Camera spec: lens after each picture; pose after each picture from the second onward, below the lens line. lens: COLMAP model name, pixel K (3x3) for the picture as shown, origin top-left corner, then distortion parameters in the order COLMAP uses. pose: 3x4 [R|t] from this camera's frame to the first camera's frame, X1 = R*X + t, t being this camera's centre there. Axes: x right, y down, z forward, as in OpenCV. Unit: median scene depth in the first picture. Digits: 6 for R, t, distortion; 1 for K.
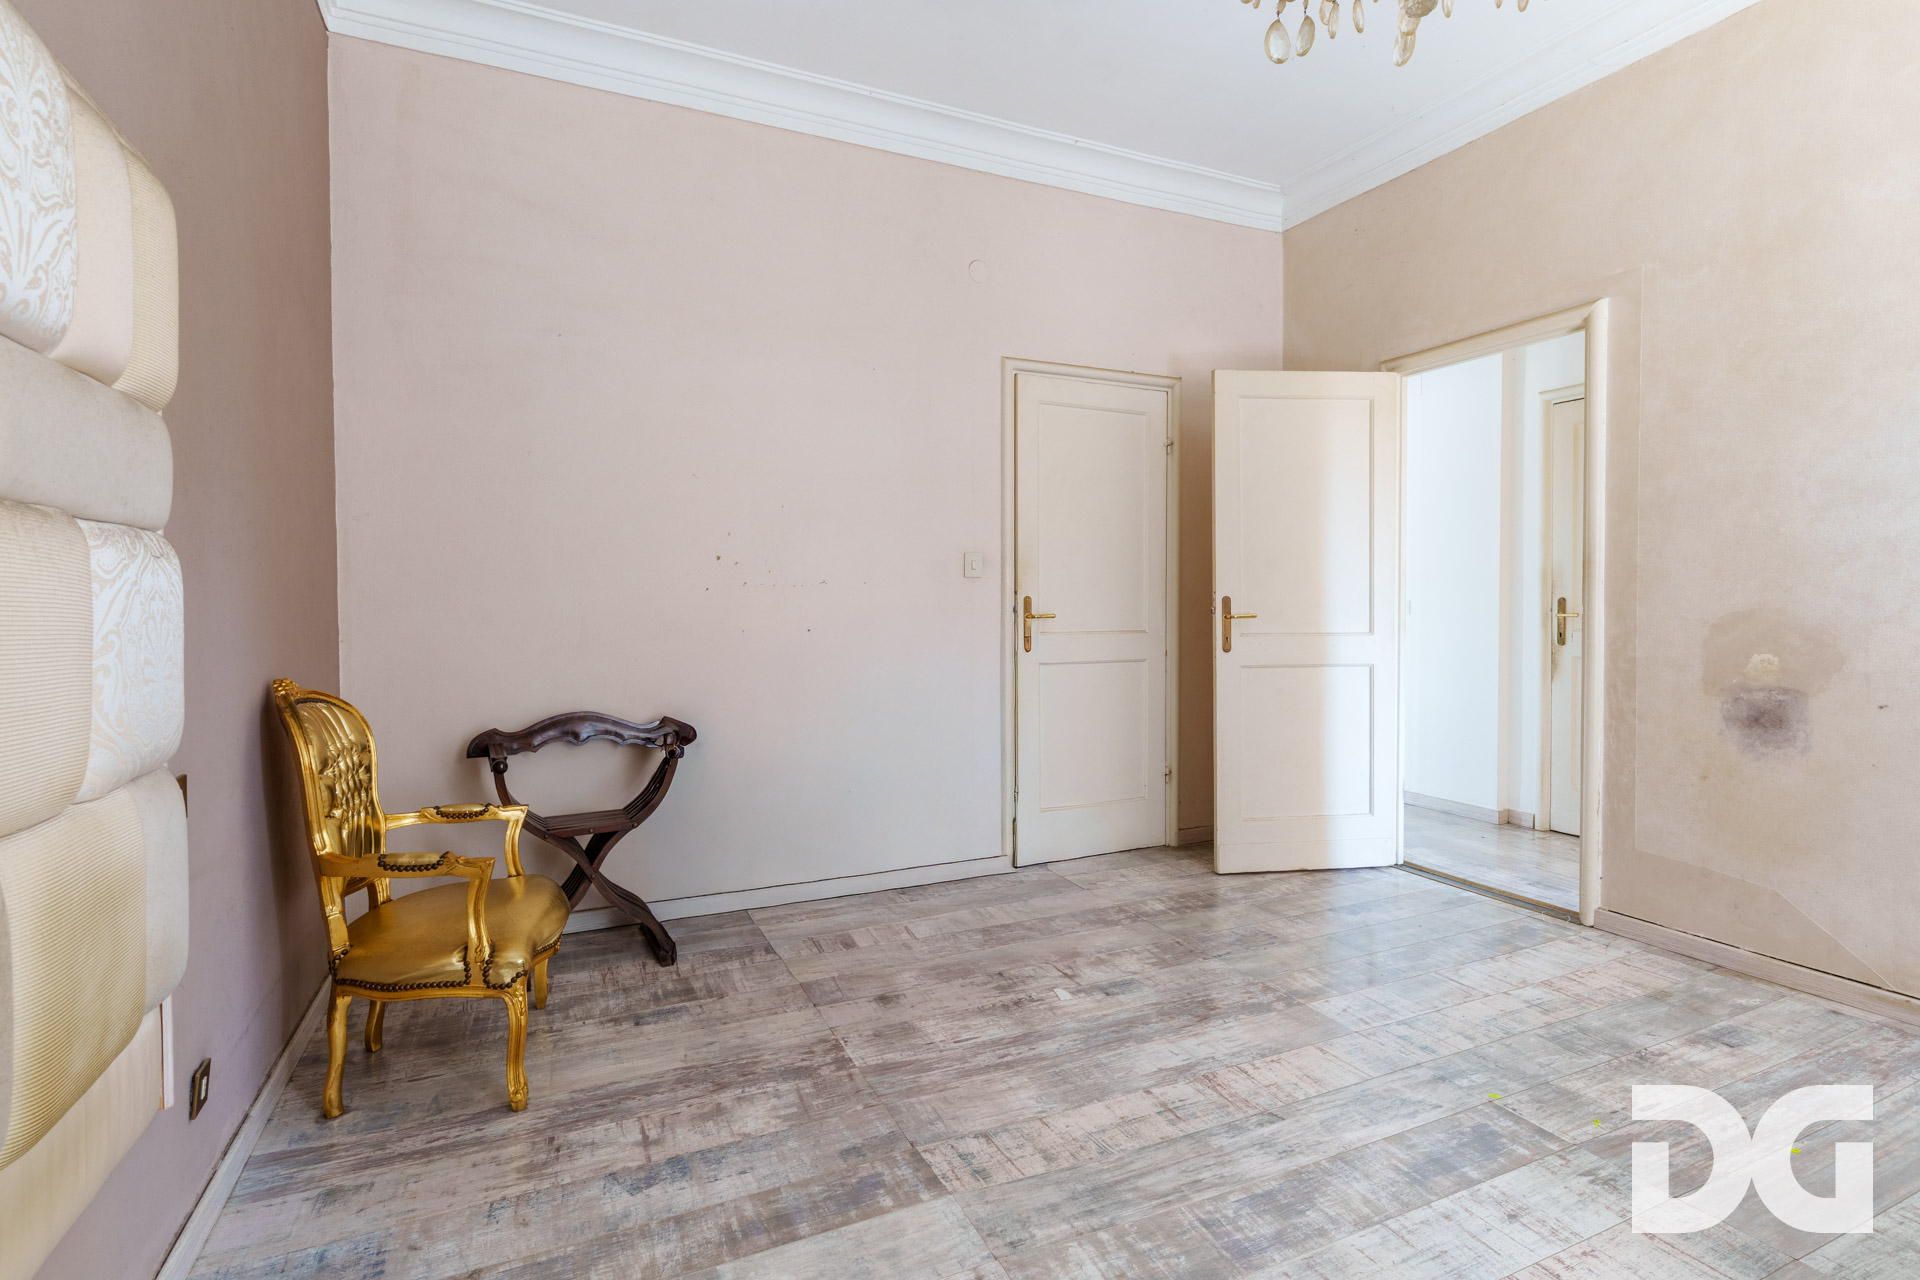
lens RADIAL K [[938.4, 0, 958.8], [0, 938.4, 625.8], [0, 0, 1]] dist [0.002691, 0.000433]
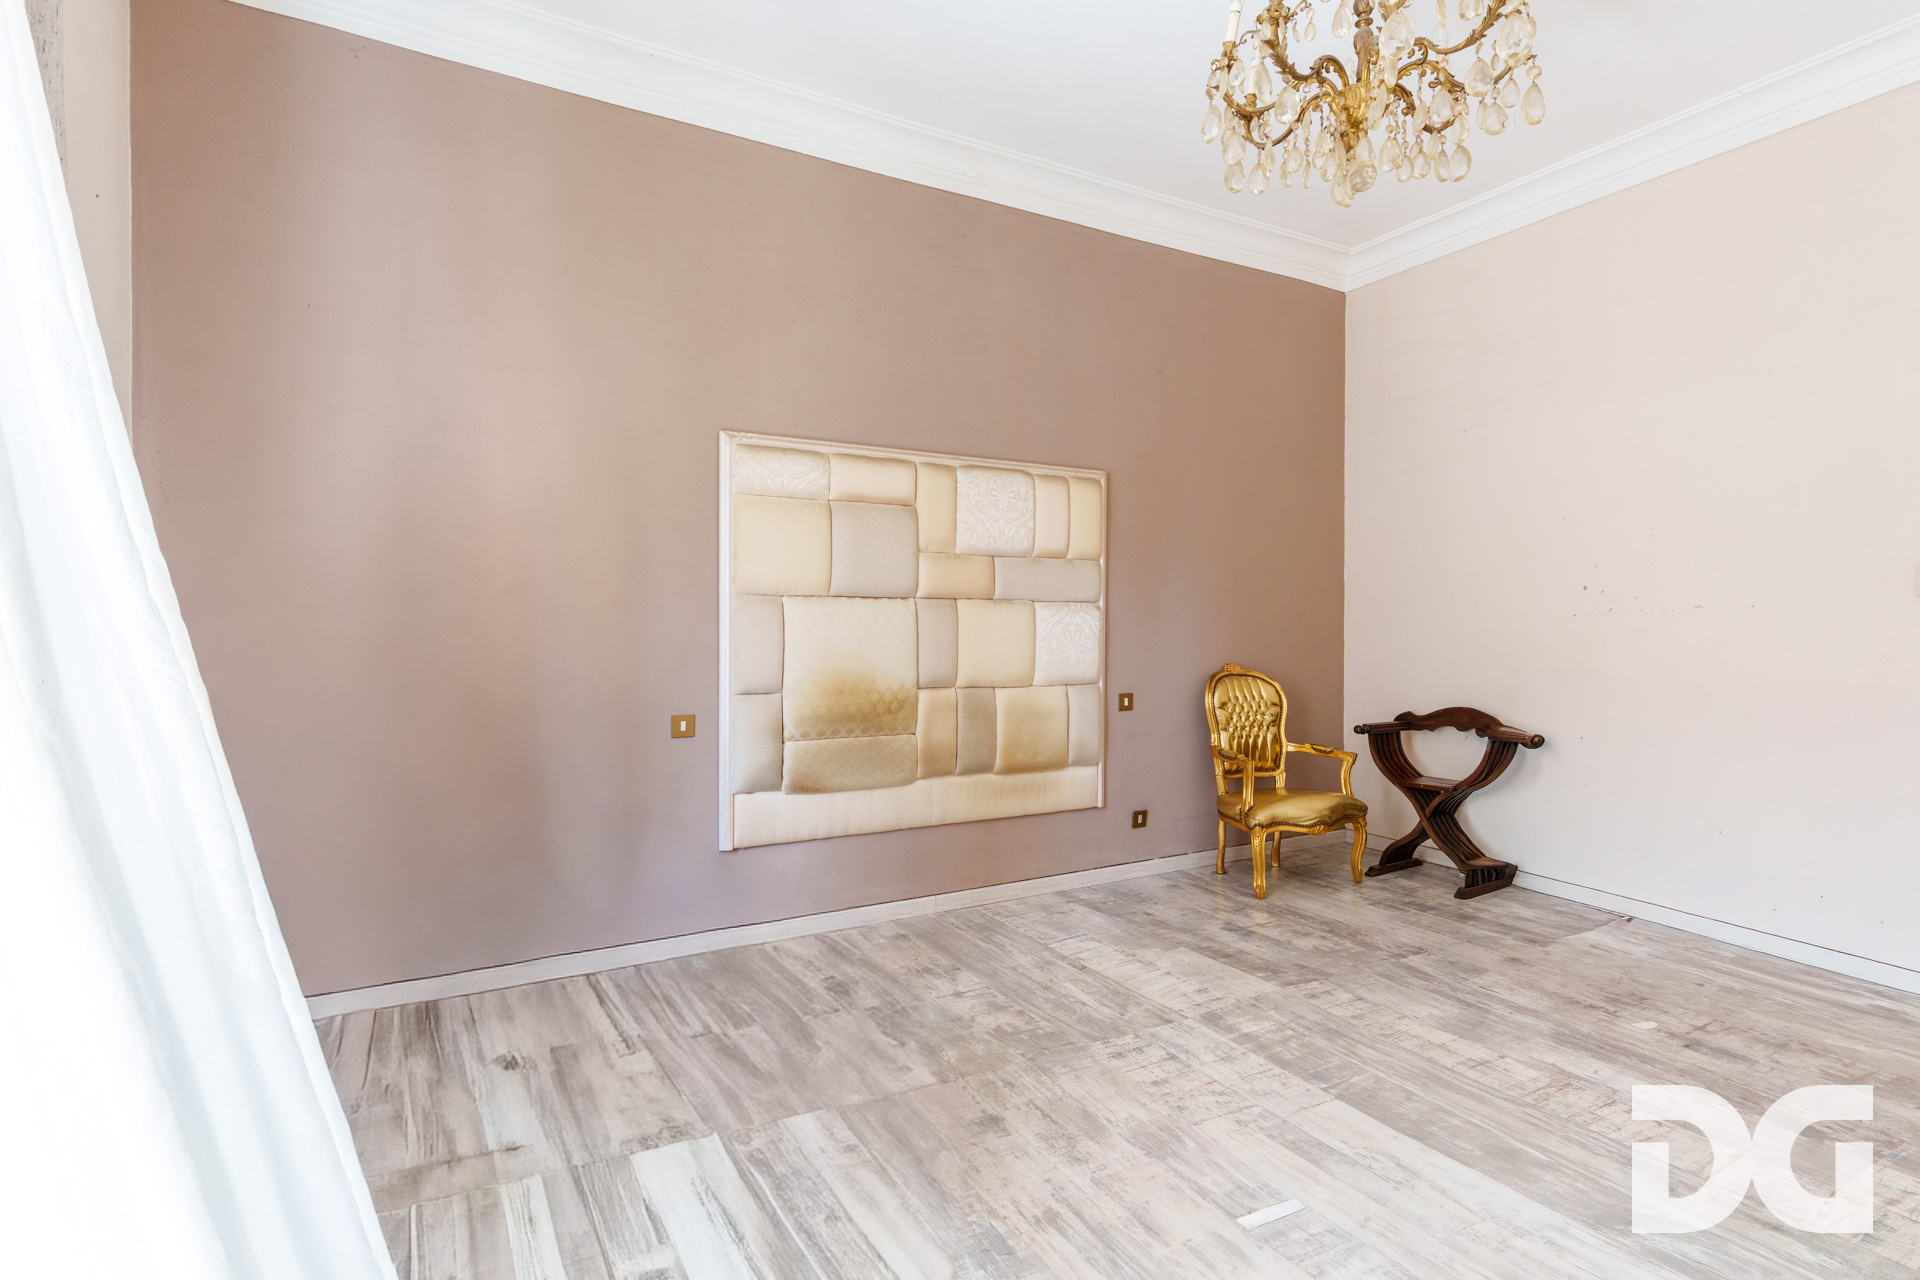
lens RADIAL K [[938.4, 0, 958.8], [0, 938.4, 625.8], [0, 0, 1]] dist [0.002691, 0.000433]
pose [[0.068452, -0.000815, -0.997654, 1.165170], [-0.023384, 0.999724, -0.002421, -0.006730], [0.997380, 0.023495, 0.068414, 0.228940]]
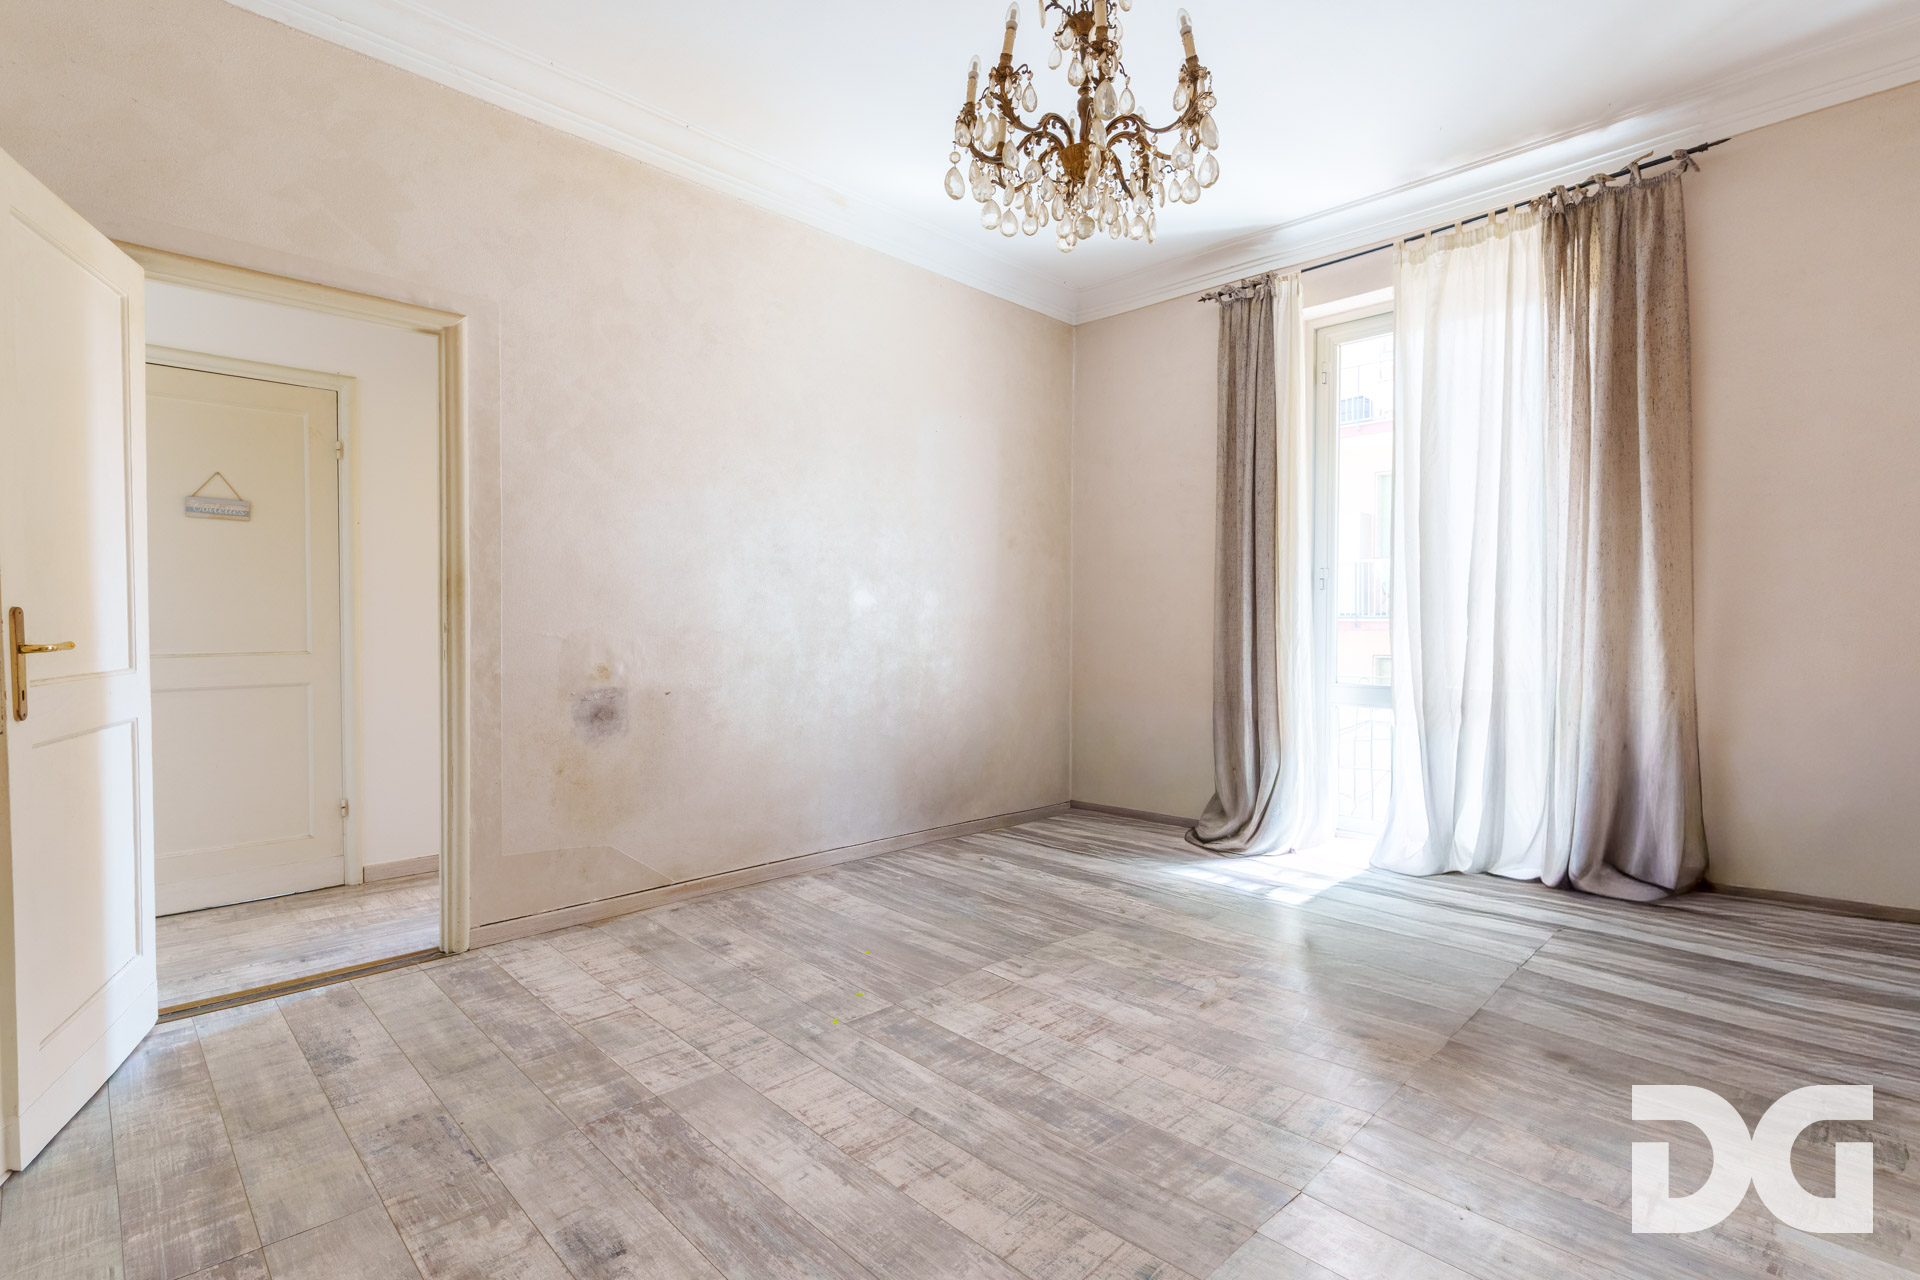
lens RADIAL K [[892.6, 0, 998.1], [0, 892.6, 640.9], [0, 0, 1]] dist [0.015850, 0.000280]
pose [[-0.357948, -0.019488, 0.933538, -0.536445], [0.019297, 0.999414, 0.028262, -0.027175], [-0.933542, 0.028131, -0.357362, 1.081708]]
